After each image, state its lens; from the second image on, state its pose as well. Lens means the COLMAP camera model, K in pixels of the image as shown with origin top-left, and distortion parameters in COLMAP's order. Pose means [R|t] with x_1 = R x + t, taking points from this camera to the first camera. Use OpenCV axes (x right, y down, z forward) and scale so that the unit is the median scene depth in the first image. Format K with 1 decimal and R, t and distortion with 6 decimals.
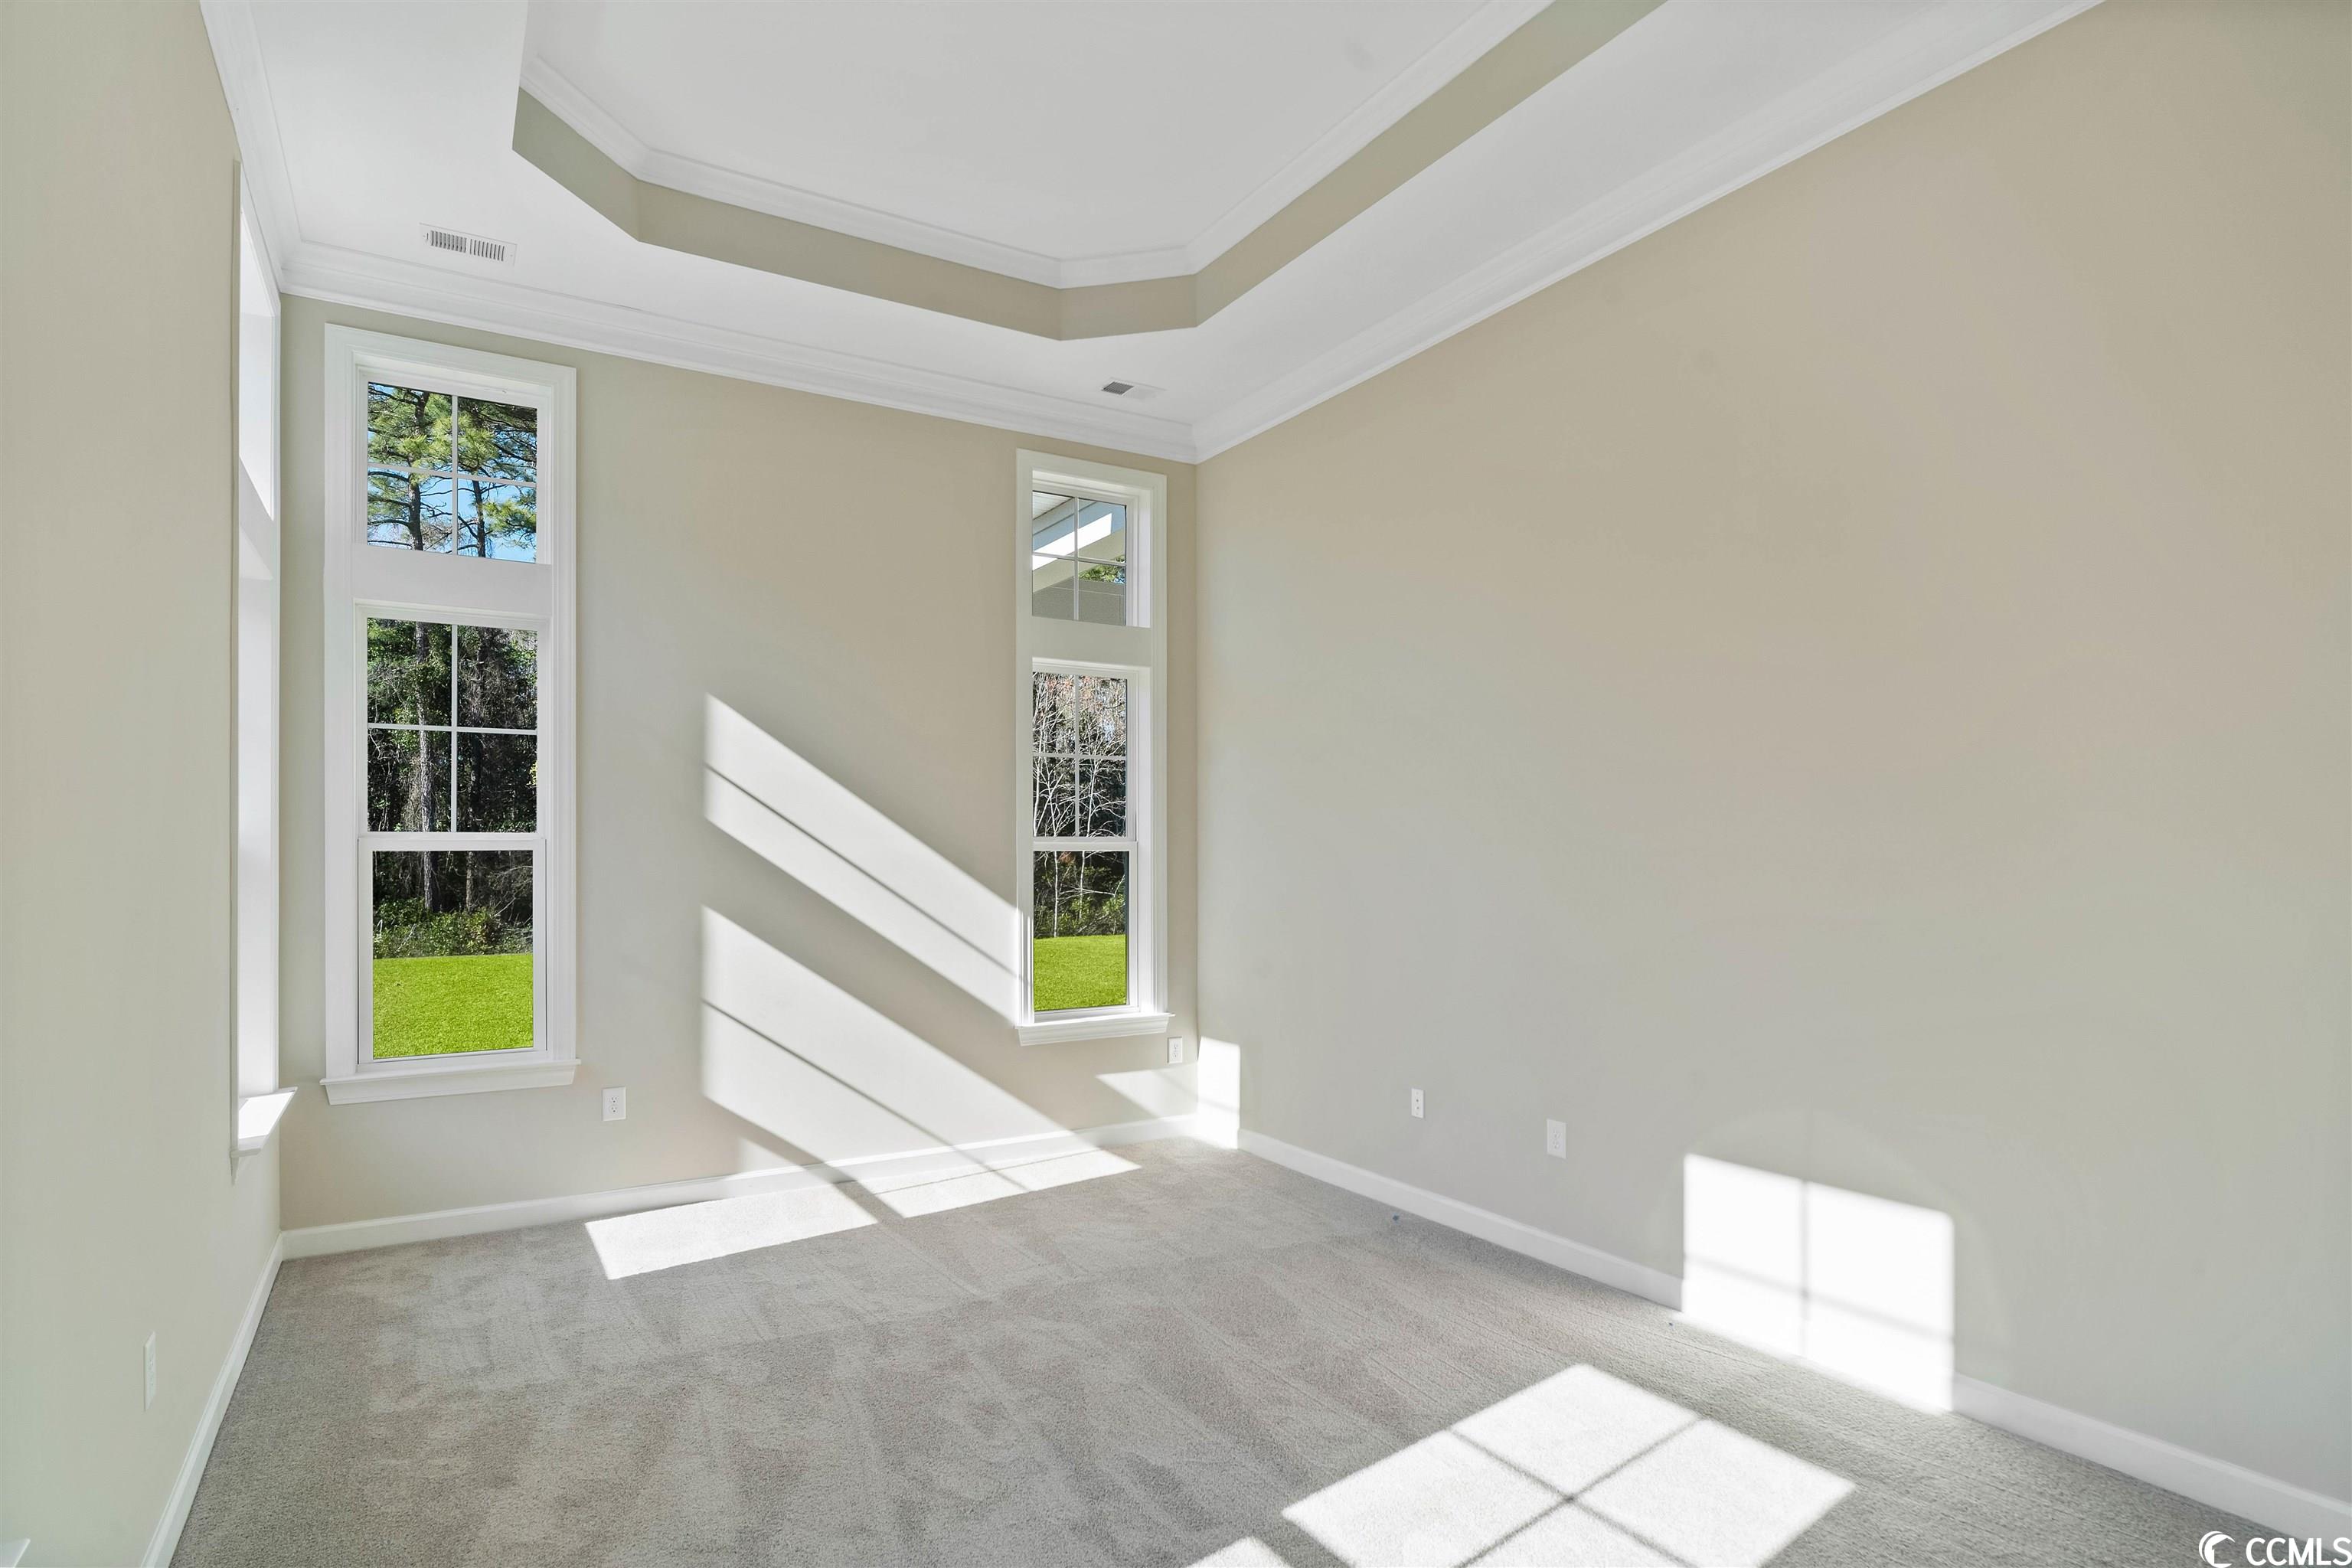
lens RADIAL K [[1258.9, 0, 1108.2], [0, 1258.9, 838.4], [0, 0, 1]] dist [-0.012182, 0.002537]
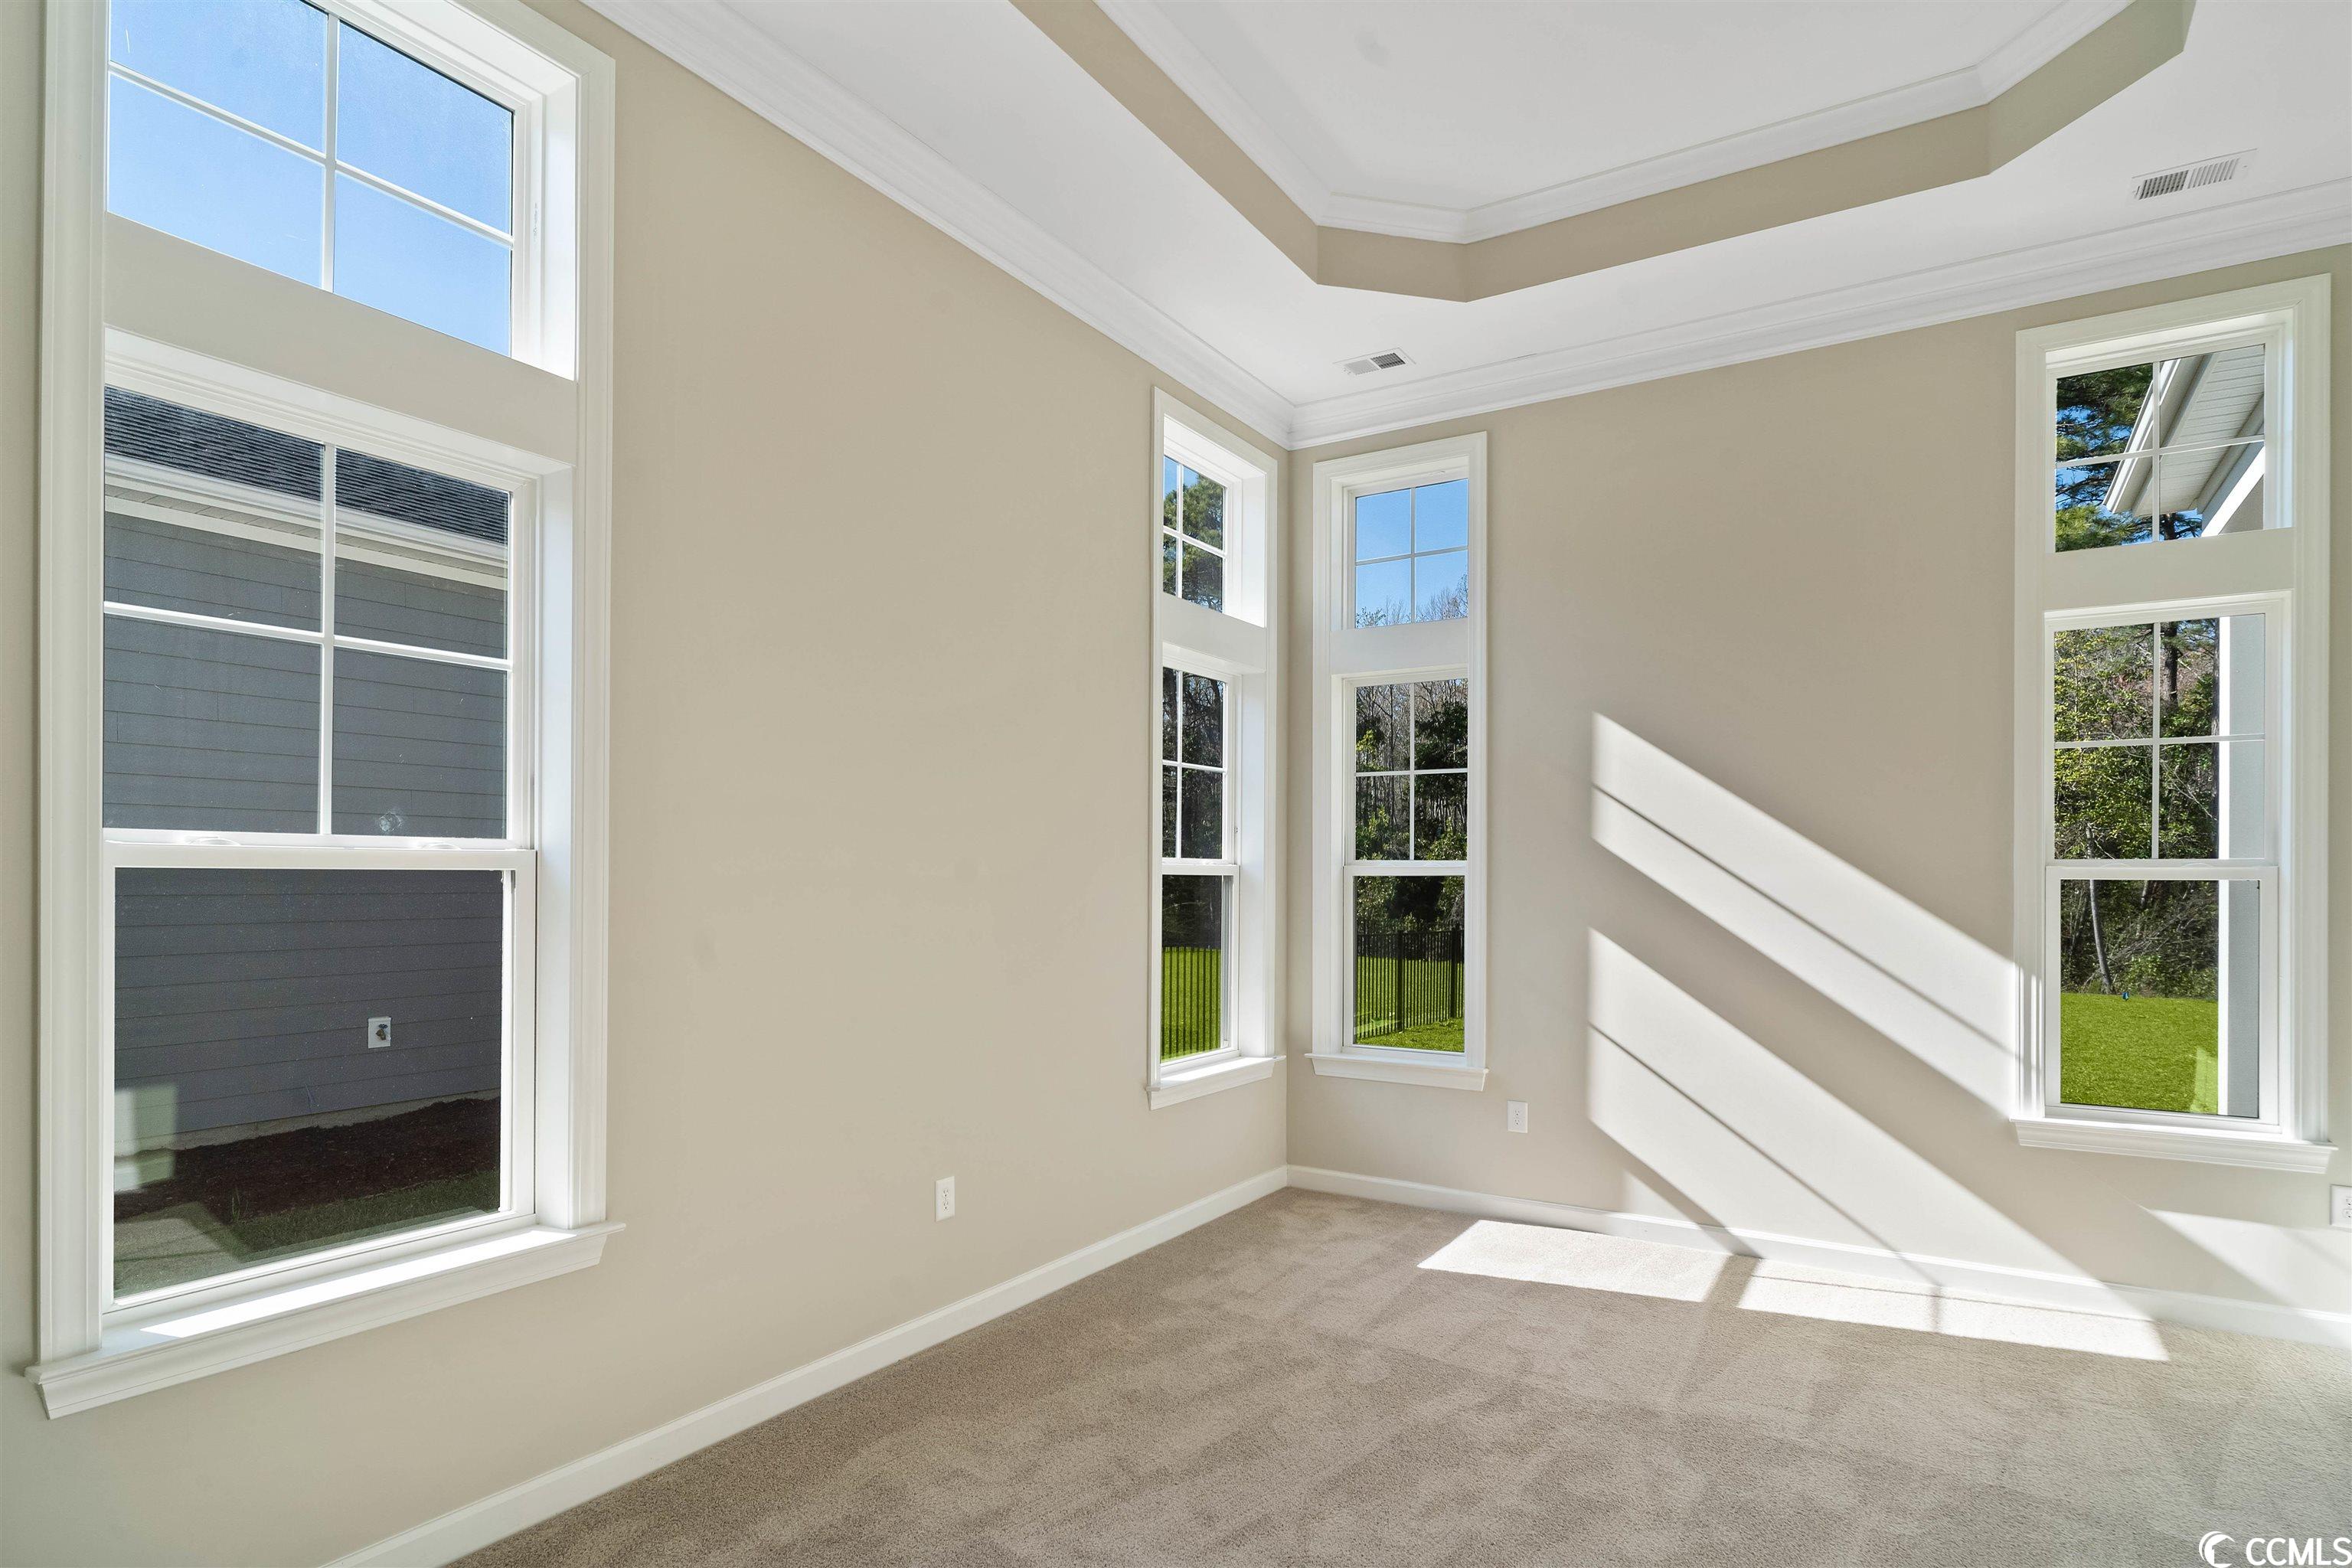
lens RADIAL K [[1258.9, 0, 1267.7], [0, 1258.9, 876.5], [0, 0, 1]] dist [-0.012182, 0.002537]
pose [[0.466823, 0.003823, -0.884343, 0.449487], [0.002940, 0.999978, 0.005875, 0.002786], [0.884346, -0.005342, 0.466801, 0.326746]]
